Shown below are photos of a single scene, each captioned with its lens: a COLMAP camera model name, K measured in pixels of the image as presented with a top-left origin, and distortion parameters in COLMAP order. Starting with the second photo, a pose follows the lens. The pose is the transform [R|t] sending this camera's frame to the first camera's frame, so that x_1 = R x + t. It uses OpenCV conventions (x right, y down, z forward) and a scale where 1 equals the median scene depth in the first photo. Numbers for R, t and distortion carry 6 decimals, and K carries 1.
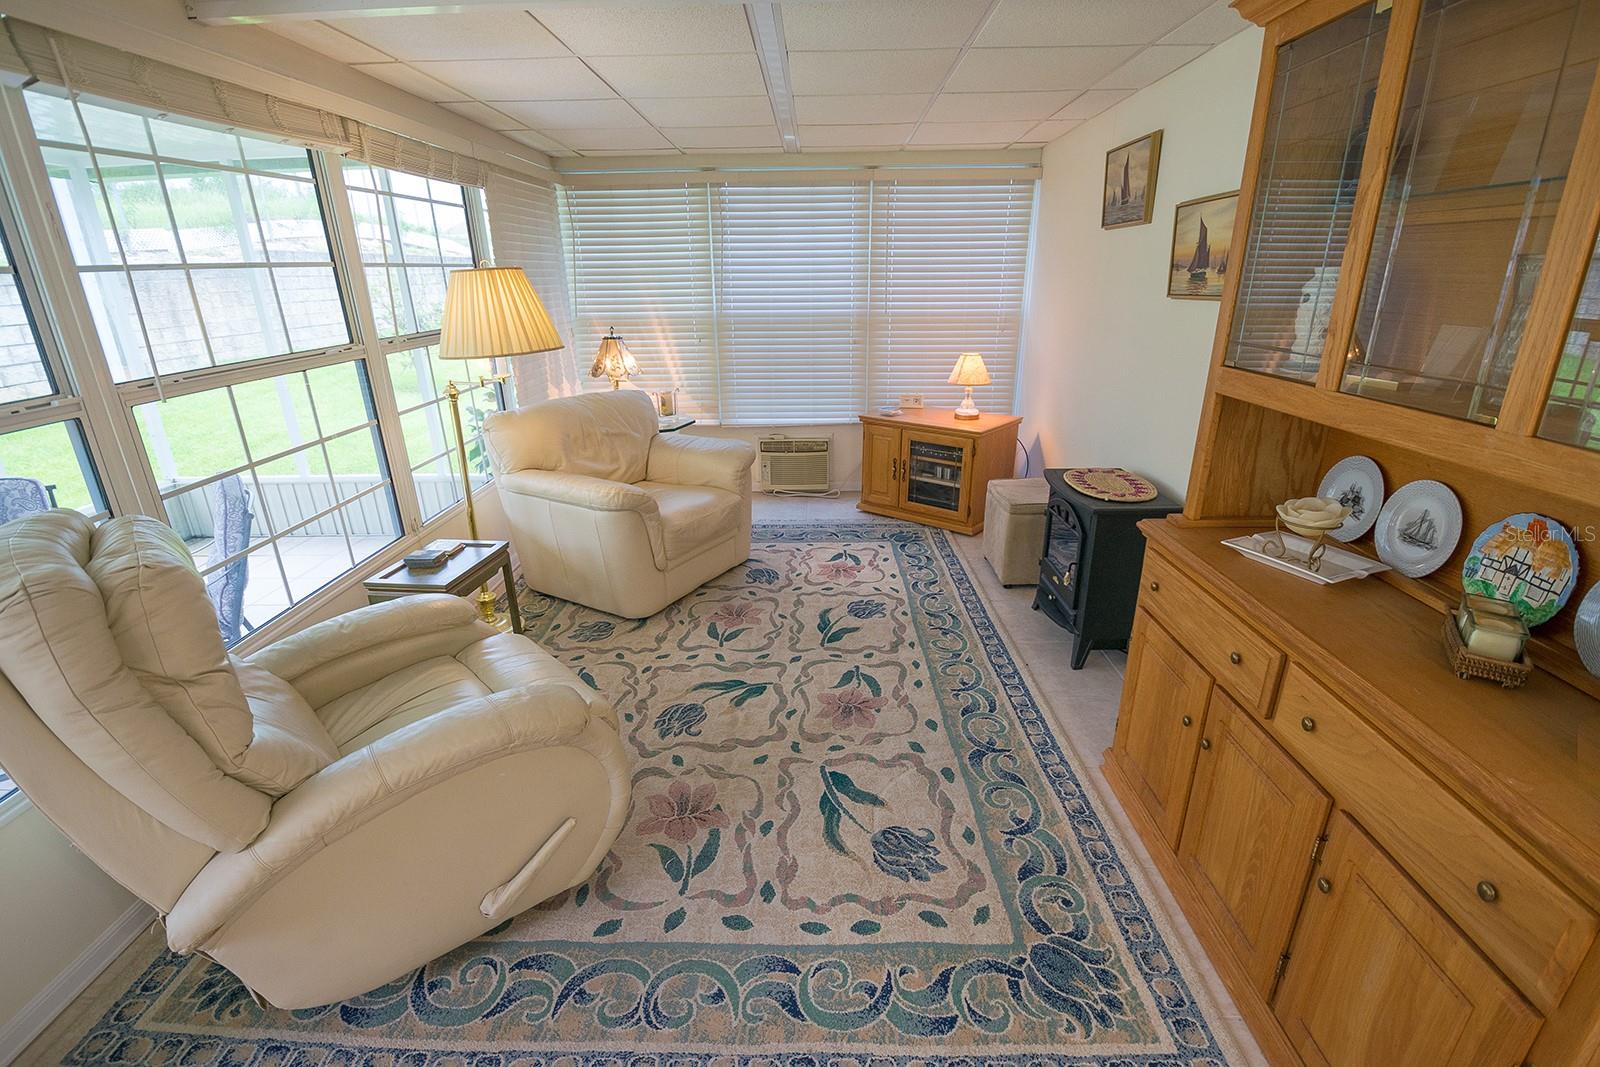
lens RADIAL K [[733.7, 0, 800.8], [0, 733.7, 533.9], [0, 0, 1]] dist [-0.012049, -0.007374]
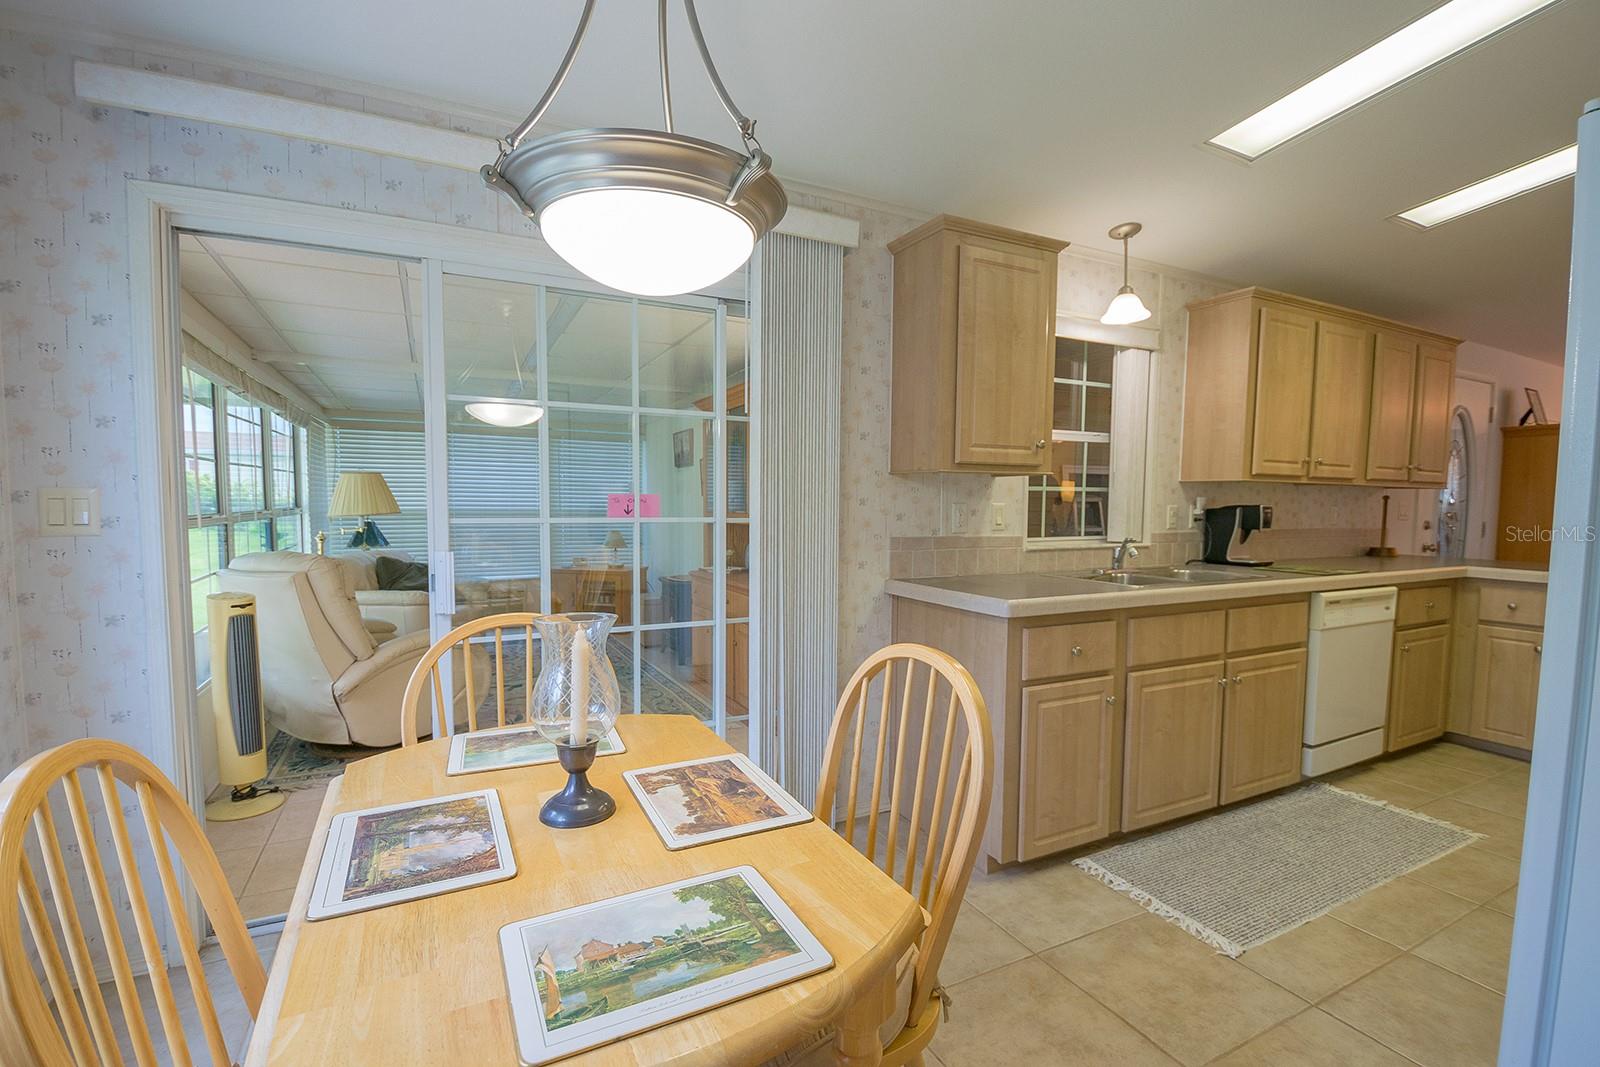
lens RADIAL K [[733.7, 0, 801.4], [0, 733.7, 541.3], [0, 0, 1]] dist [-0.012049, -0.007374]
pose [[0.879906, -0.009277, 0.475058, -0.200012], [0.142037, 0.959228, -0.244350, 0.258279], [-0.453422, 0.282480, 0.845348, -0.647746]]
